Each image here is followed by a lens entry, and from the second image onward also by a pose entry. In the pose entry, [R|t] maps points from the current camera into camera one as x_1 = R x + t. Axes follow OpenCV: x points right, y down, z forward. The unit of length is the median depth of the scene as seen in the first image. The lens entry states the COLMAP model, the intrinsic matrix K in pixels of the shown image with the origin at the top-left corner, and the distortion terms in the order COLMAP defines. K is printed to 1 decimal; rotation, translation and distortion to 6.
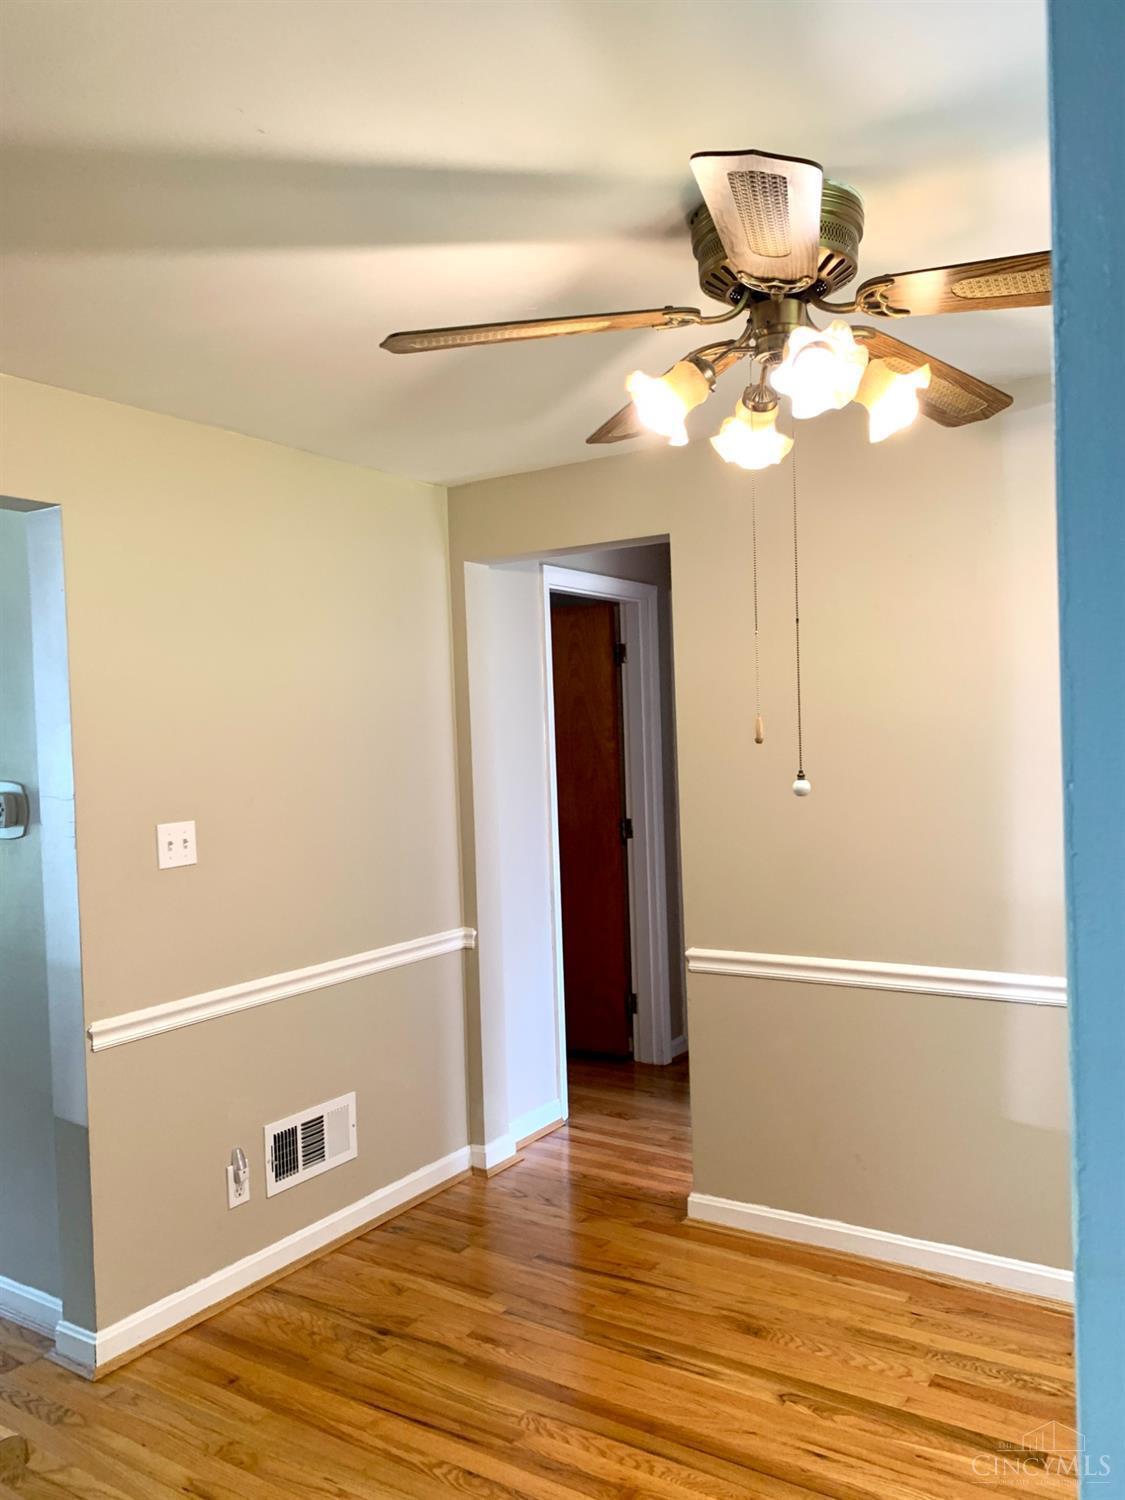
lens RADIAL K [[1125.1, 0, 562.5], [0, 1125.1, 750.0], [0, 0, 1]] dist [0.001712, -0.060565]
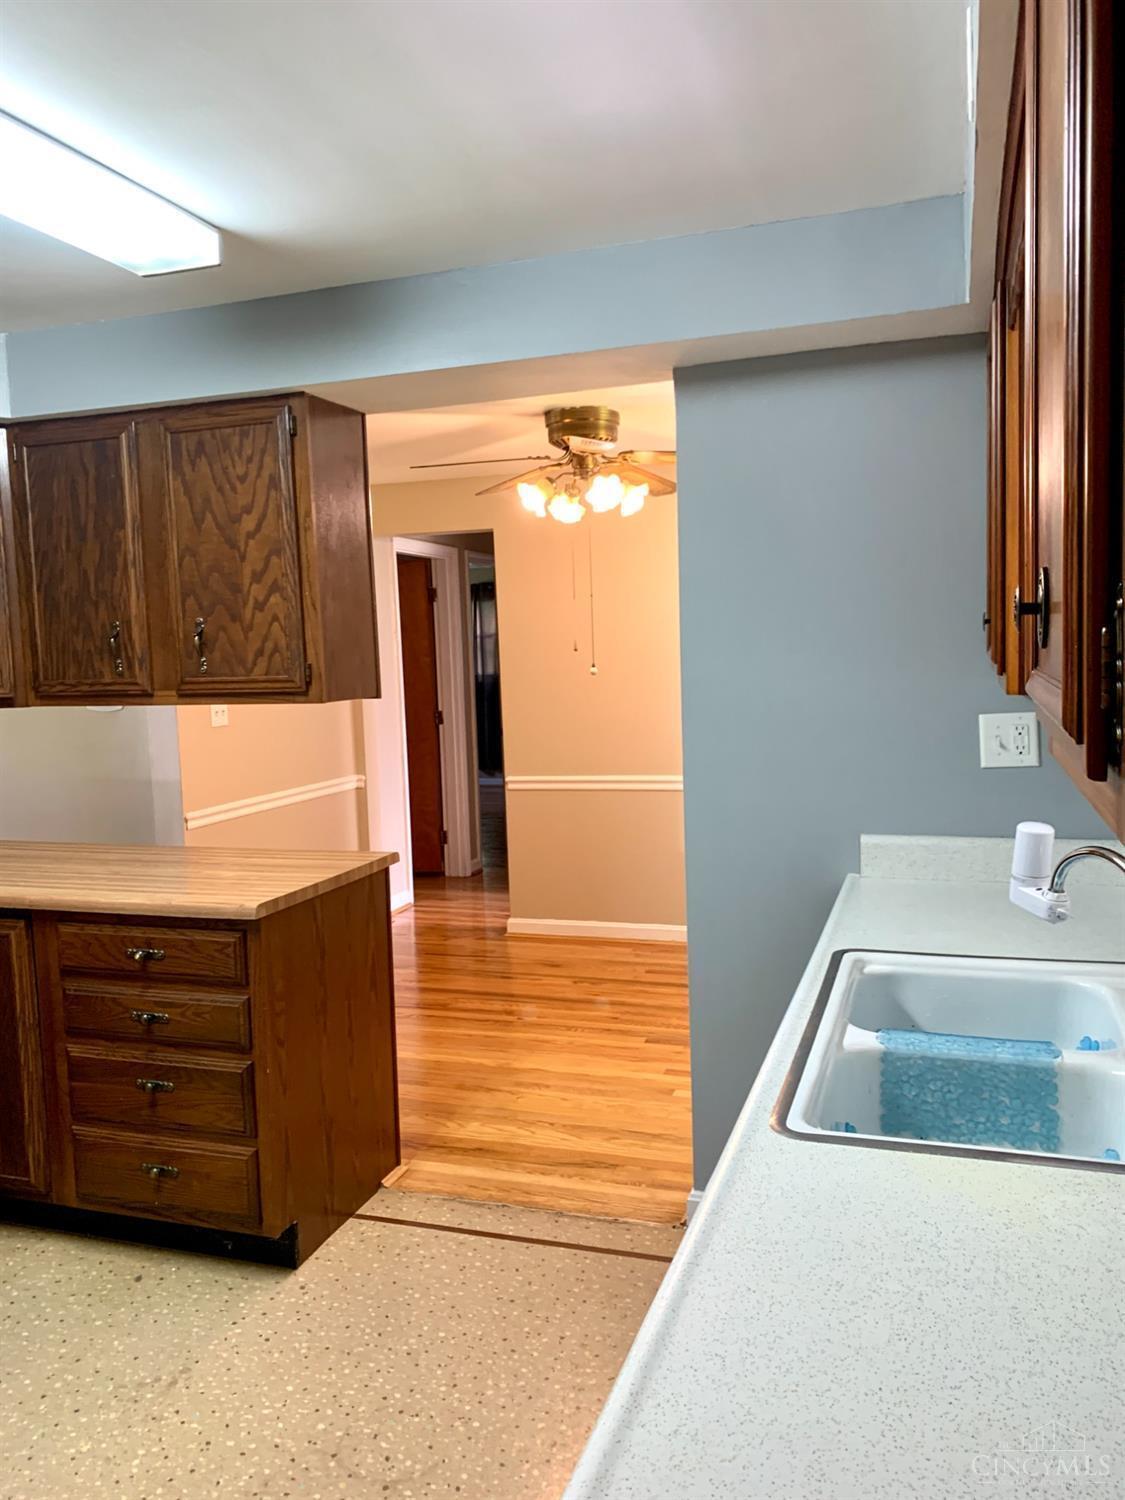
lens RADIAL K [[1128.2, 0, 562.5], [0, 1128.2, 750.0], [0, 0, 1]] dist [-0.000951, -0.002864]
pose [[0.967295, -0.017042, 0.253080, -0.256237], [0.000087, 0.997763, 0.066856, 0.024465], [-0.253654, -0.064648, 0.965132, -0.716990]]
